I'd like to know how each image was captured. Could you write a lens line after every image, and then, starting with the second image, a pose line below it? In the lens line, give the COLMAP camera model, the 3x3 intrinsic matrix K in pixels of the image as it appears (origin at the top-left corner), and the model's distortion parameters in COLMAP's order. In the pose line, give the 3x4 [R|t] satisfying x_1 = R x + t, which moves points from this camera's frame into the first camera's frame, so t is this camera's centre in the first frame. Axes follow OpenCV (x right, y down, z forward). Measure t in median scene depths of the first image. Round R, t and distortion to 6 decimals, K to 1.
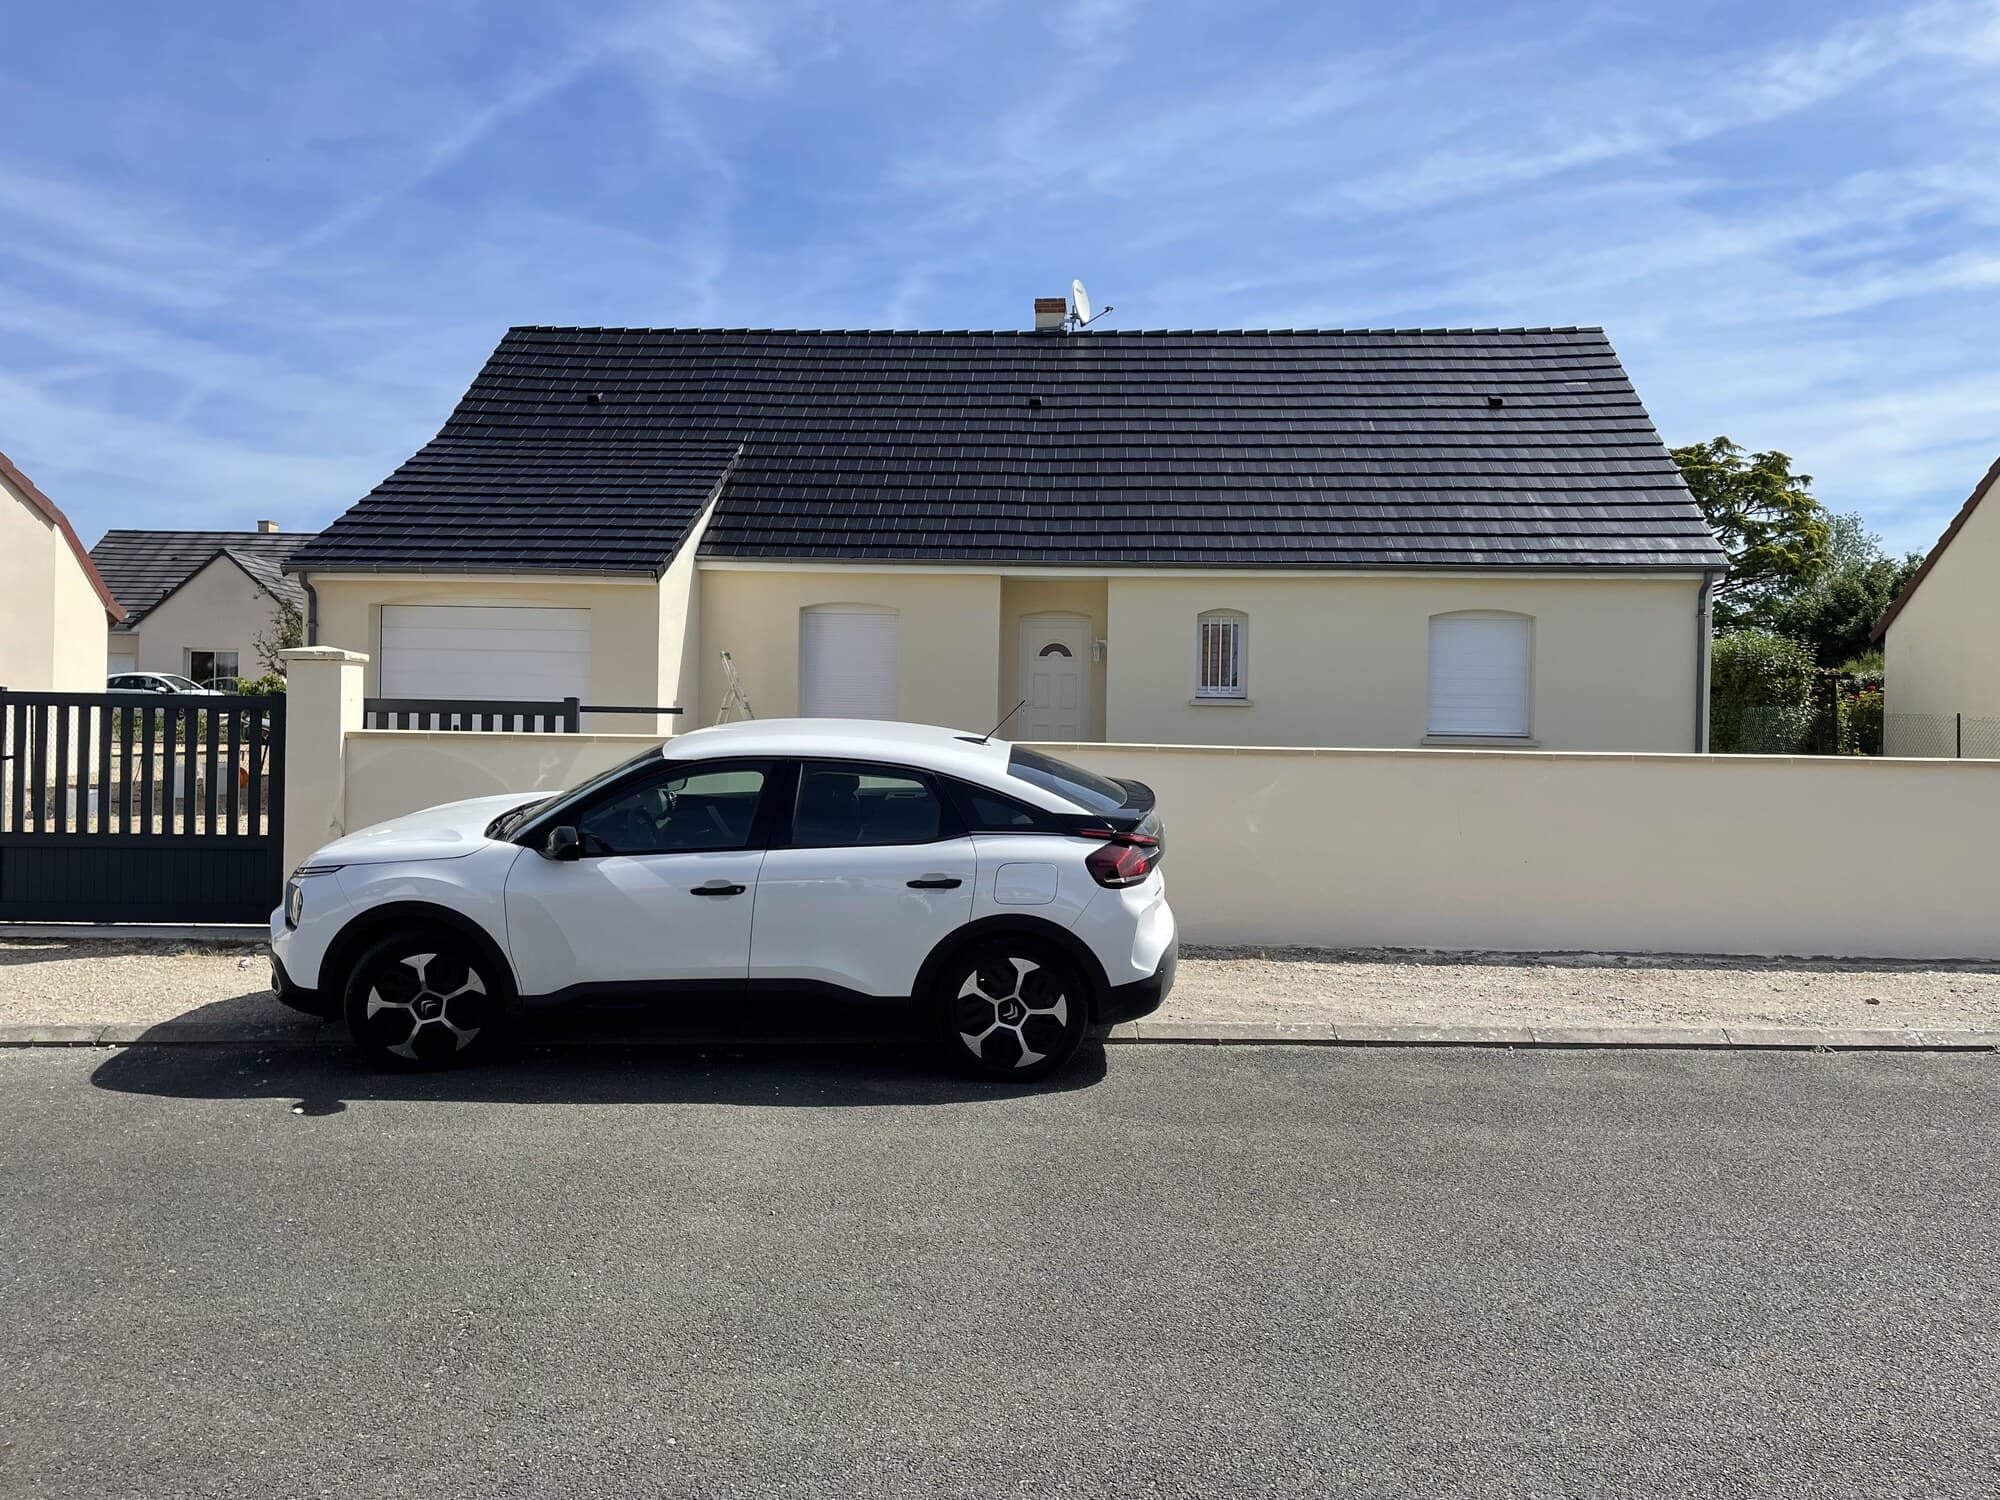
lens RADIAL K [[1479.0, 0, 1000.0], [0, 1479.0, 750.0], [0, 0, 1]] dist [0.130371, -0.151105]
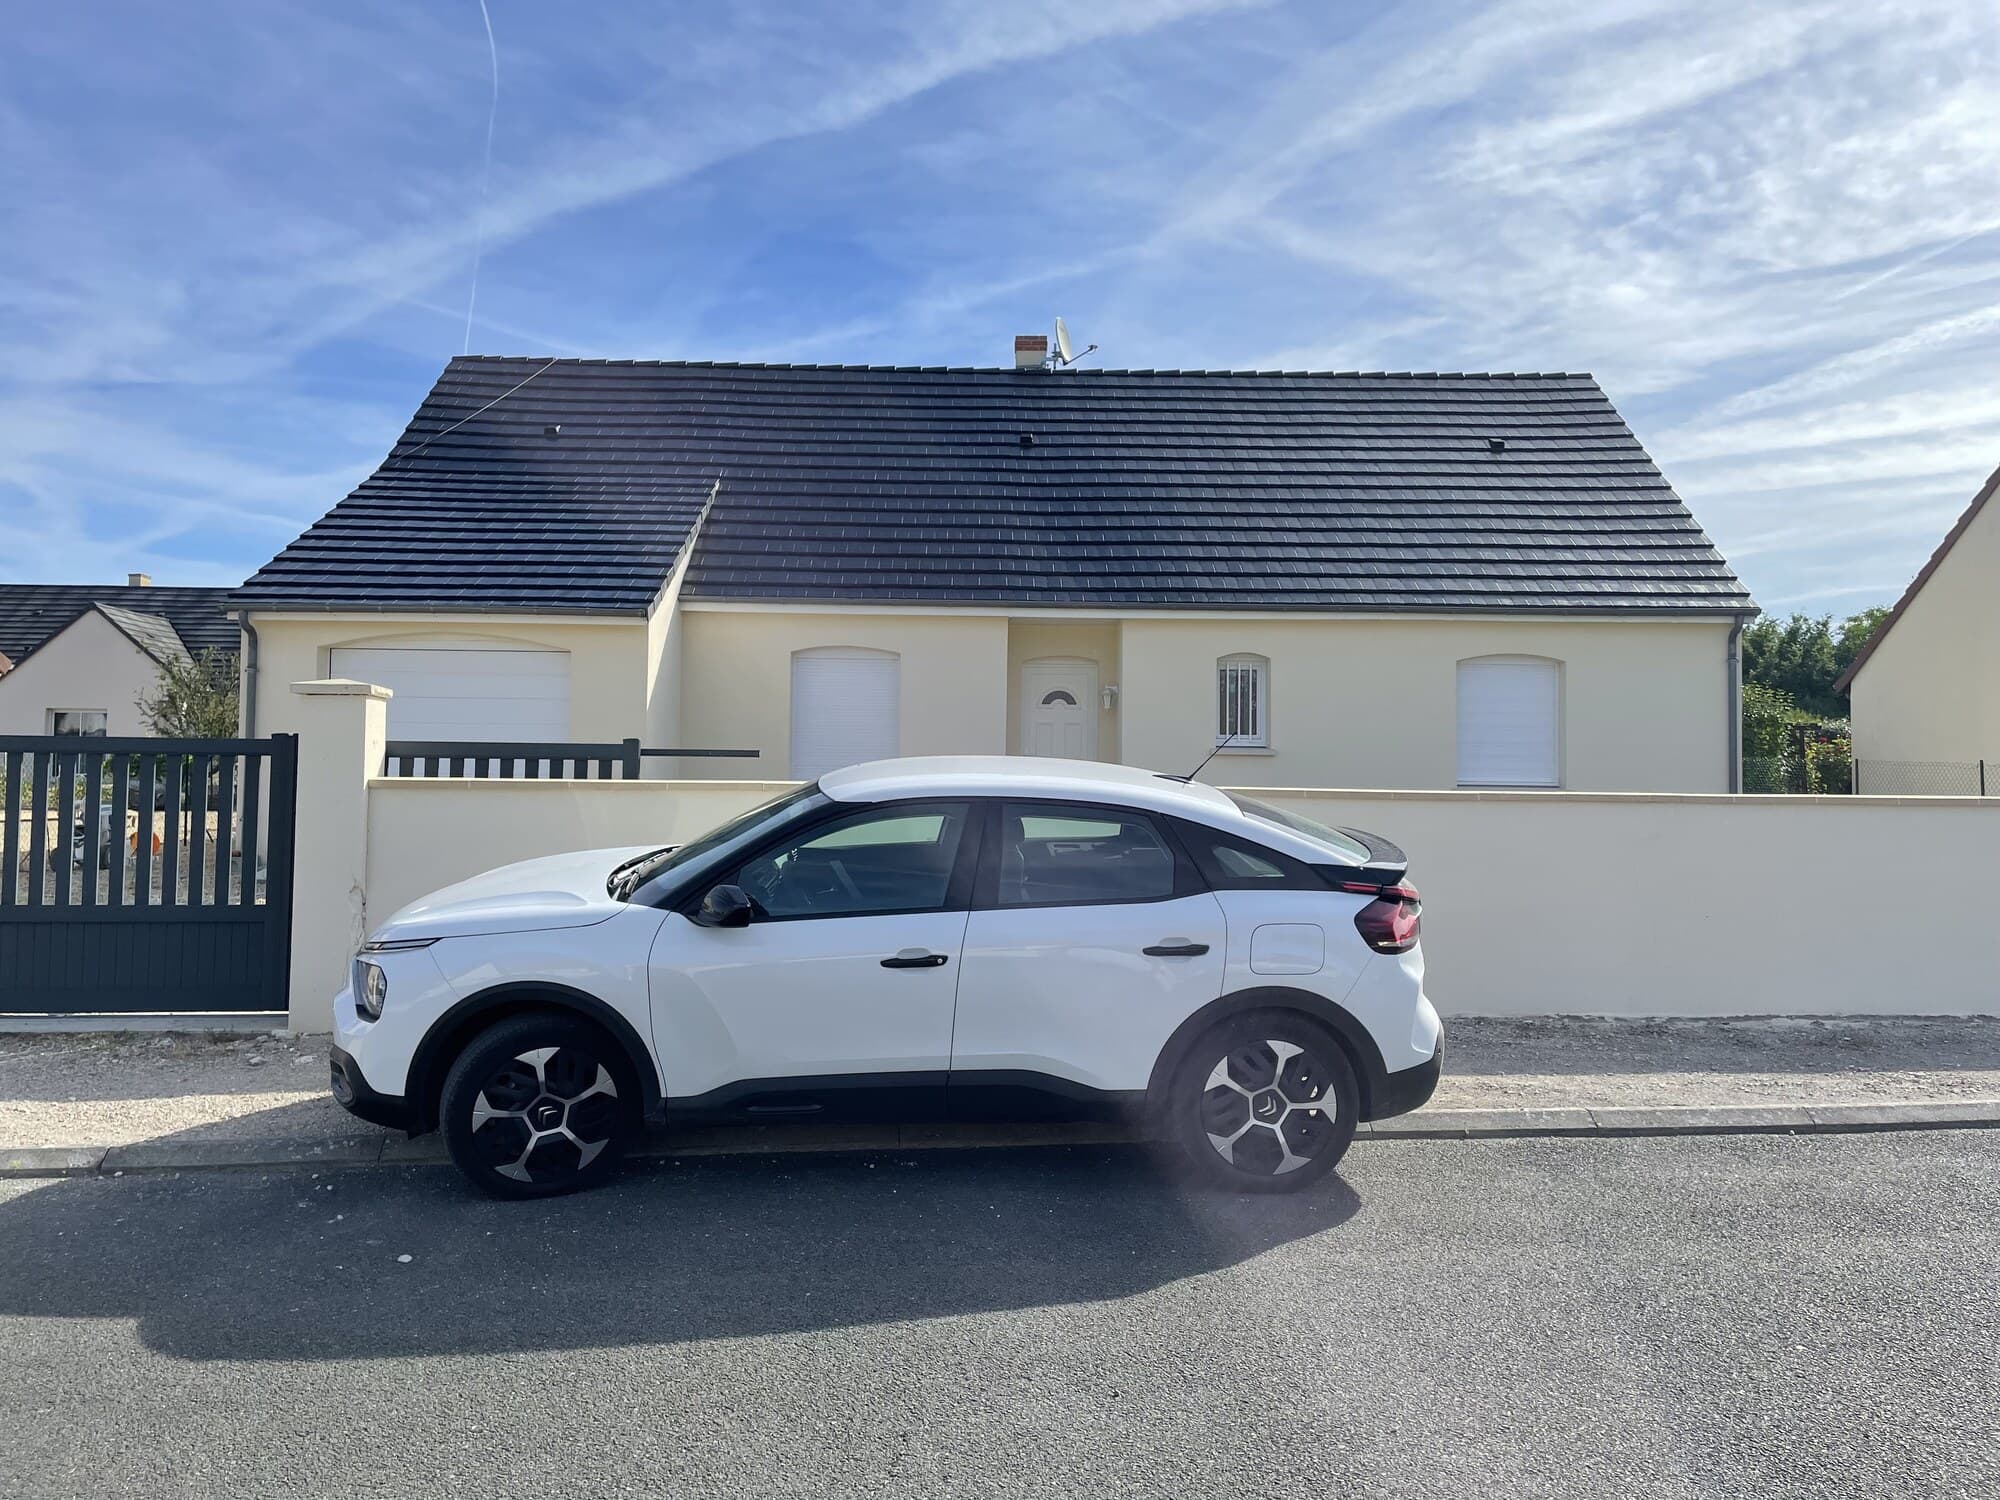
lens RADIAL K [[1479.0, 0, 1000.0], [0, 1479.0, 750.0], [0, 0, 1]] dist [0.130371, -0.151105]
pose [[0.996869, -0.005105, 0.078904, -0.142787], [0.008422, 0.999092, -0.041774, 0.009030], [-0.078619, 0.042308, 0.996007, 0.126711]]
